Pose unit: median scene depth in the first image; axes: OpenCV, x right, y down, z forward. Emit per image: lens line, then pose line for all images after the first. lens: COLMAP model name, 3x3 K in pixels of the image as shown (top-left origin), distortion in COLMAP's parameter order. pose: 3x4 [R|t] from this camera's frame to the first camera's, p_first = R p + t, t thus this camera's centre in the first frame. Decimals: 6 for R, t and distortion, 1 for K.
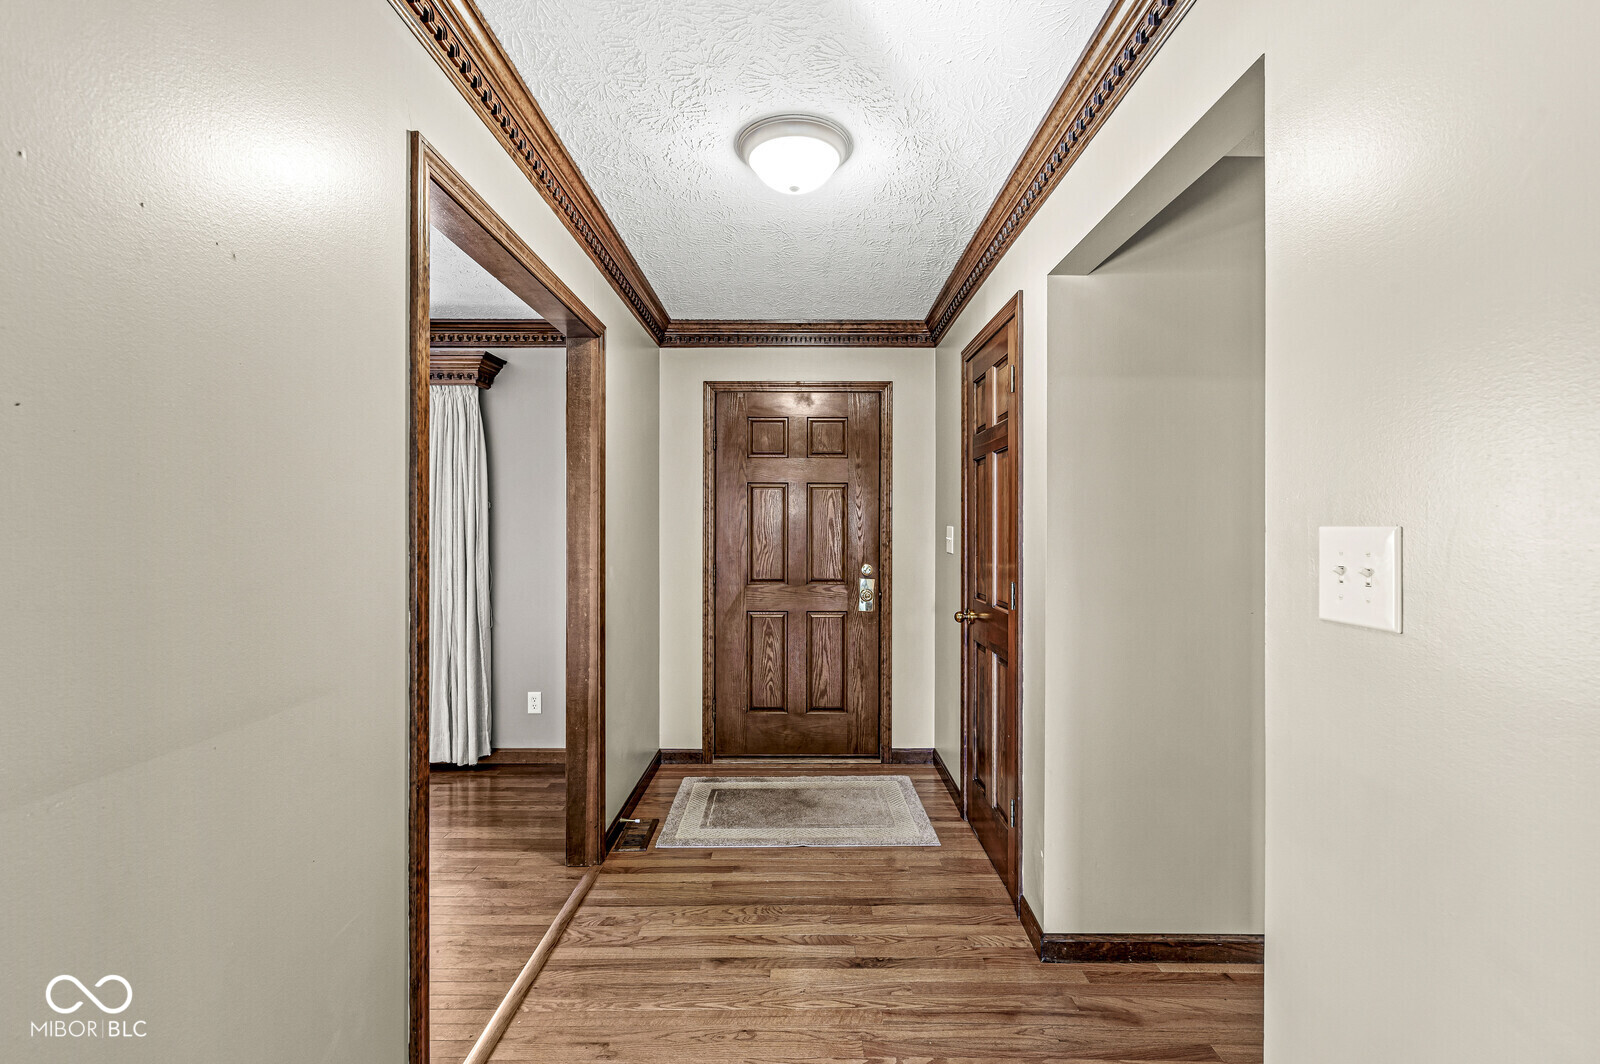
lens RADIAL K [[697.0, 0, 803.7], [0, 697.0, 520.1], [0, 0, 1]] dist [-0.000652, -0.000623]
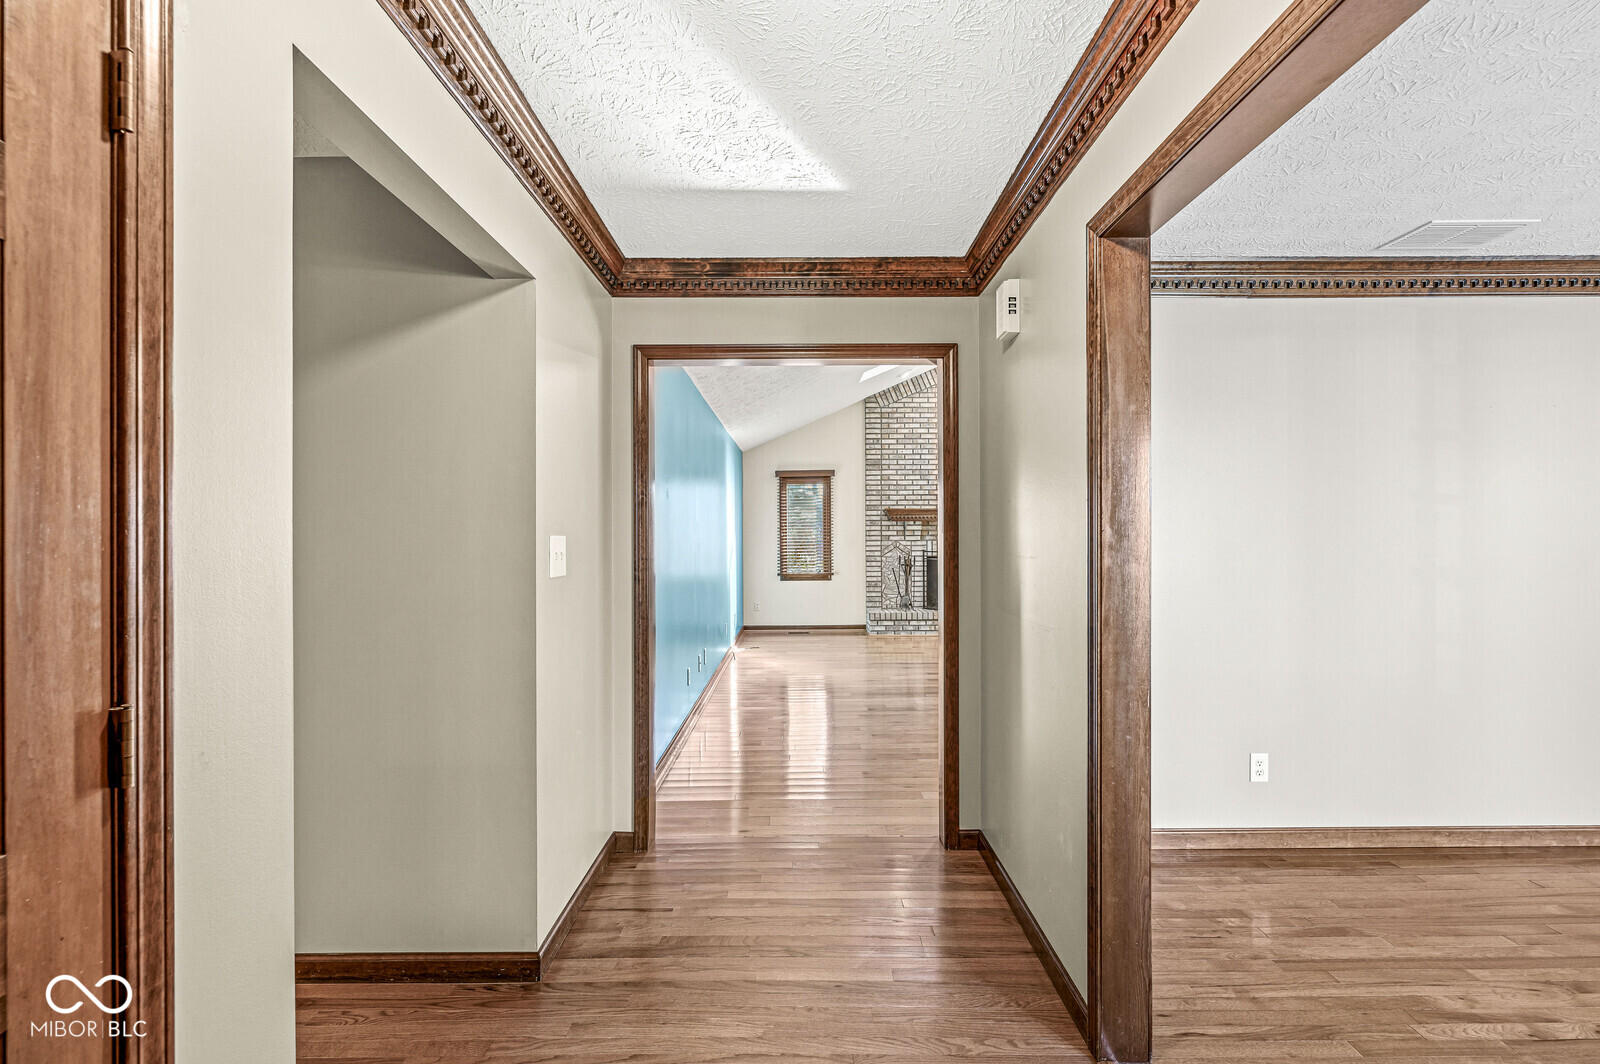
lens RADIAL K [[697.0, 0, 801.6], [0, 697.0, 532.3], [0, 0, 1]] dist [-0.000652, -0.000623]
pose [[0.999987, -0.003808, -0.003311, -0.000058], [0.003825, 0.999980, 0.004951, 0.003075], [0.003292, -0.004963, 0.999982, 0.244023]]
